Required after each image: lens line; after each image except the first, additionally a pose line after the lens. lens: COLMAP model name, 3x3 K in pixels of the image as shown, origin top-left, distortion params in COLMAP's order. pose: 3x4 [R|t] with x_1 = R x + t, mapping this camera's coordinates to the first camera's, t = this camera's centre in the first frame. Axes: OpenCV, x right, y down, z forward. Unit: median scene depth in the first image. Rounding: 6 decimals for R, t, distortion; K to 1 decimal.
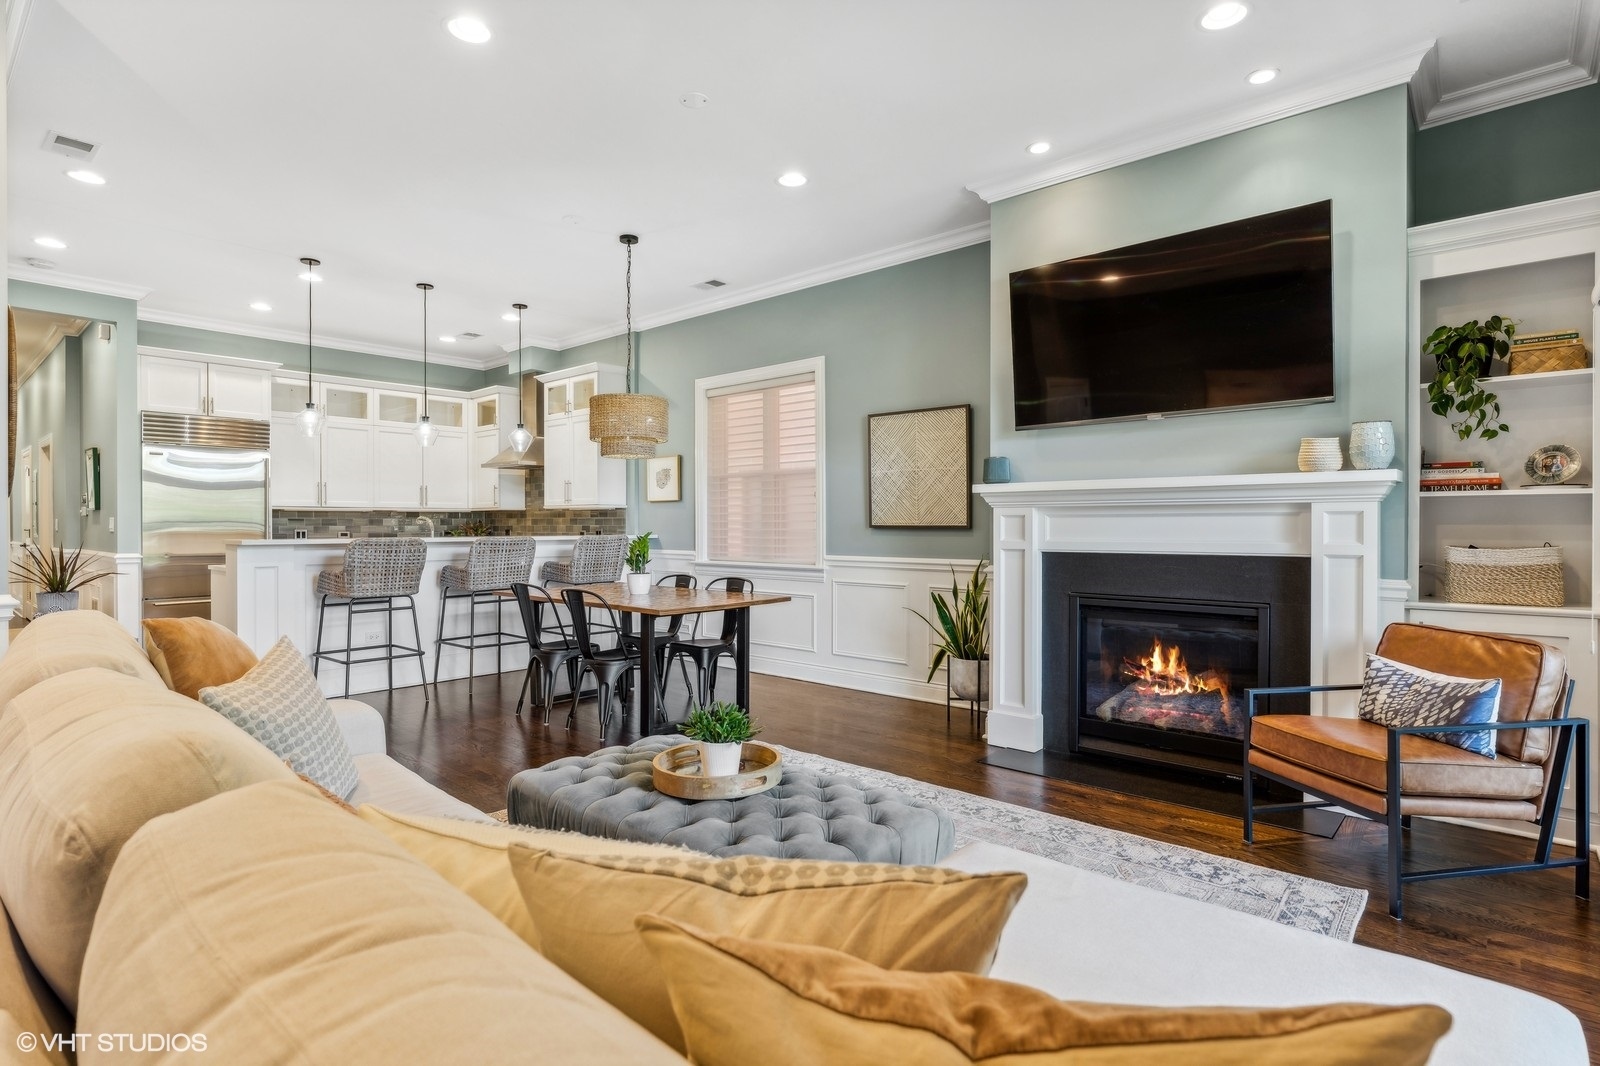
lens RADIAL K [[805.5, 0, 801.3], [0, 805.5, 535.1], [0, 0, 1]] dist [-0.004447, 0.002065]
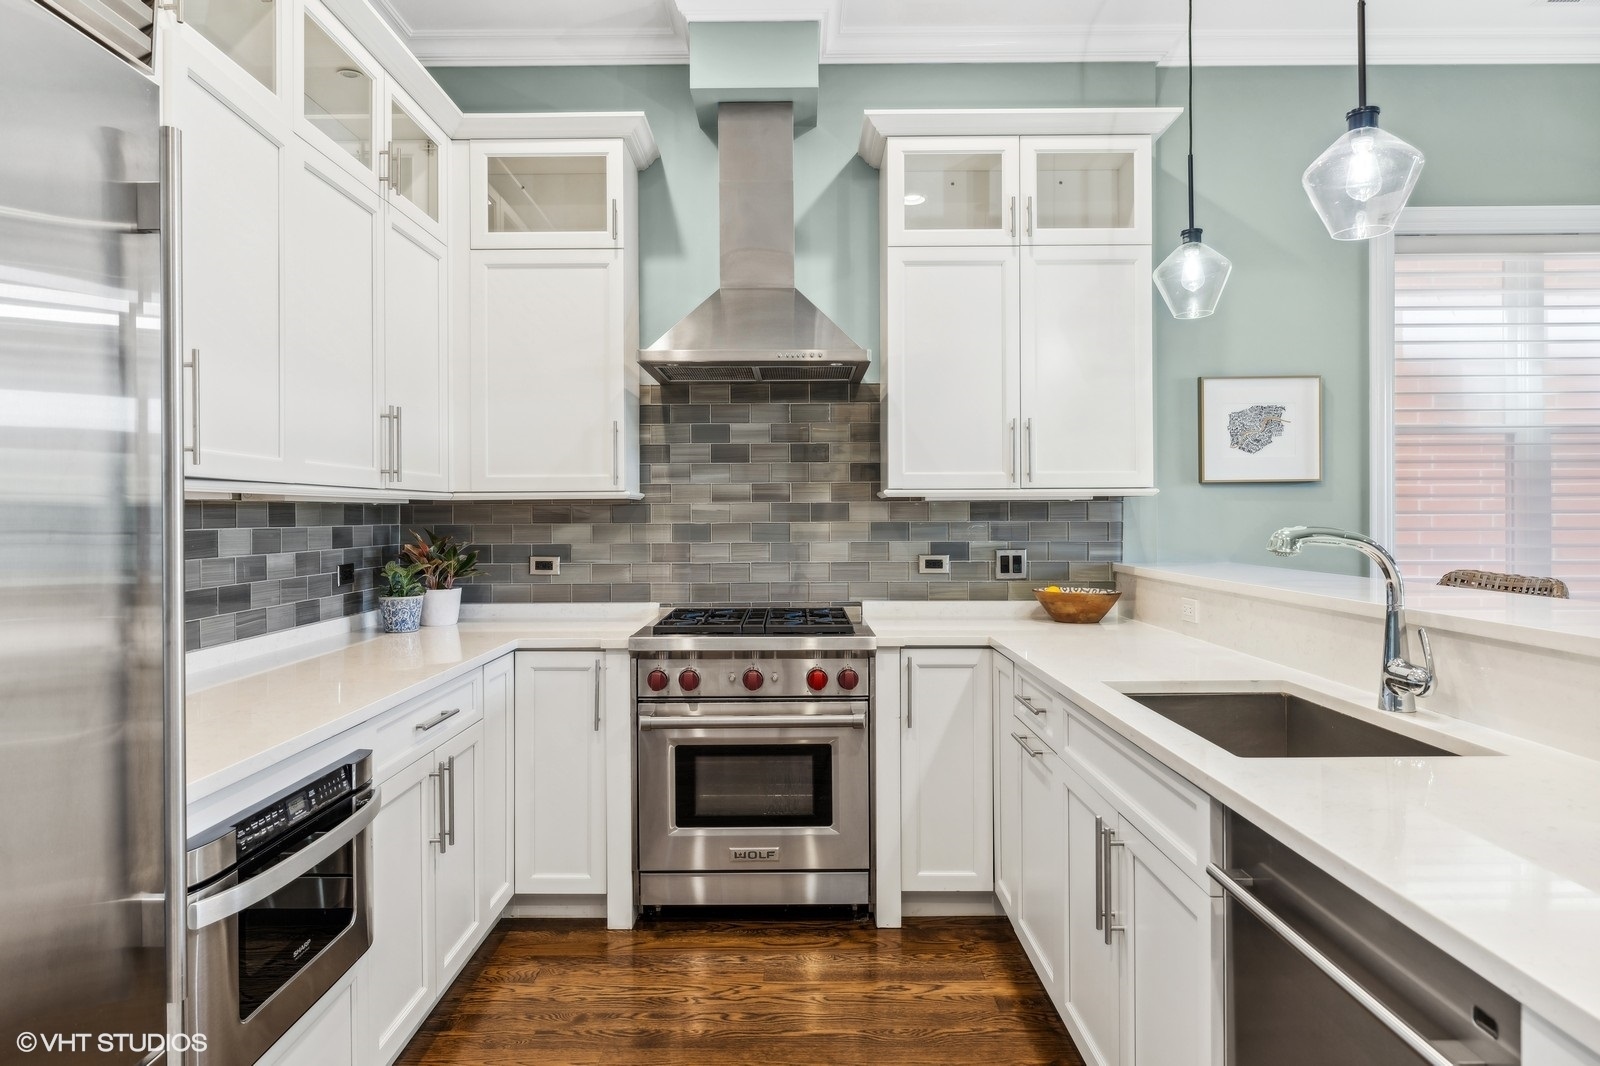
lens RADIAL K [[964.2, 0, 796.8], [0, 964.2, 516.0], [0, 0, 1]] dist [-0.005937, 0.001847]
pose [[0.752043, -0.007404, 0.659072, -0.980128], [0.013725, 0.999896, -0.004429, -0.036798], [-0.658971, 0.012376, 0.752066, 1.120826]]
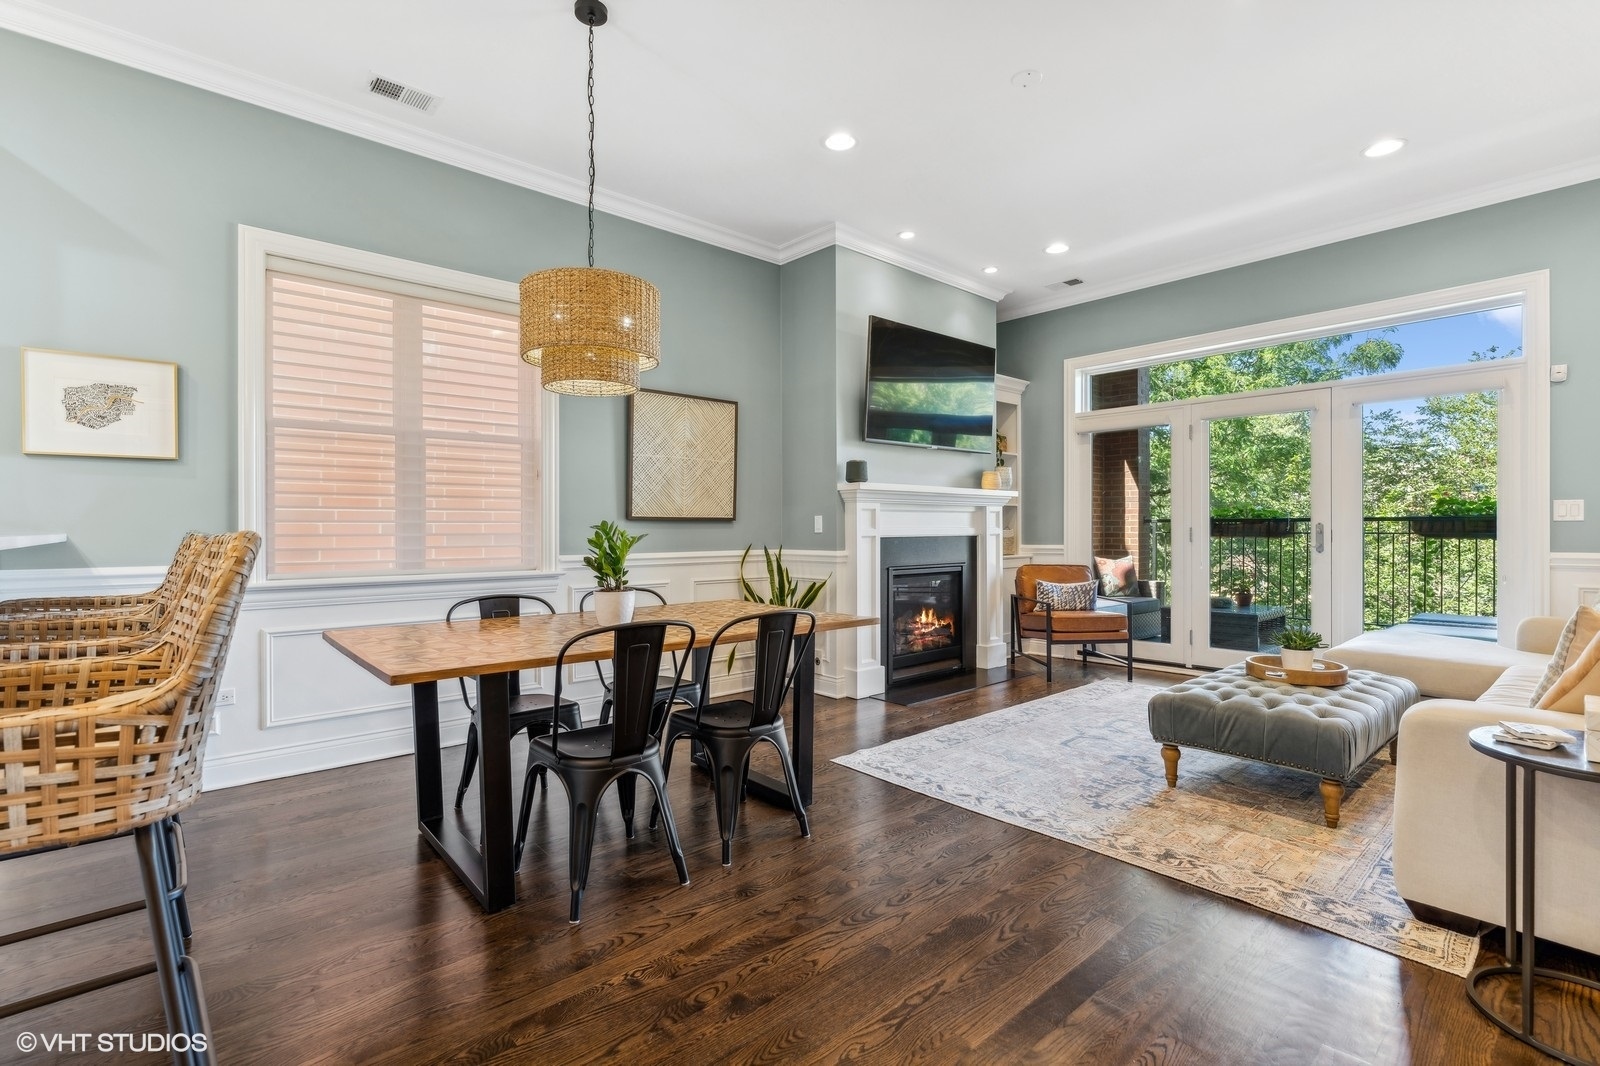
lens RADIAL K [[733.6, 0, 799.5], [0, 733.6, 530.1], [0, 0, 1]] dist [-0.005931, 0.001804]
pose [[0.118050, -0.006790, 0.992984, -0.748070], [0.012162, 0.999911, 0.005392, 0.000193], [-0.992933, 0.011441, 0.118122, 0.827417]]
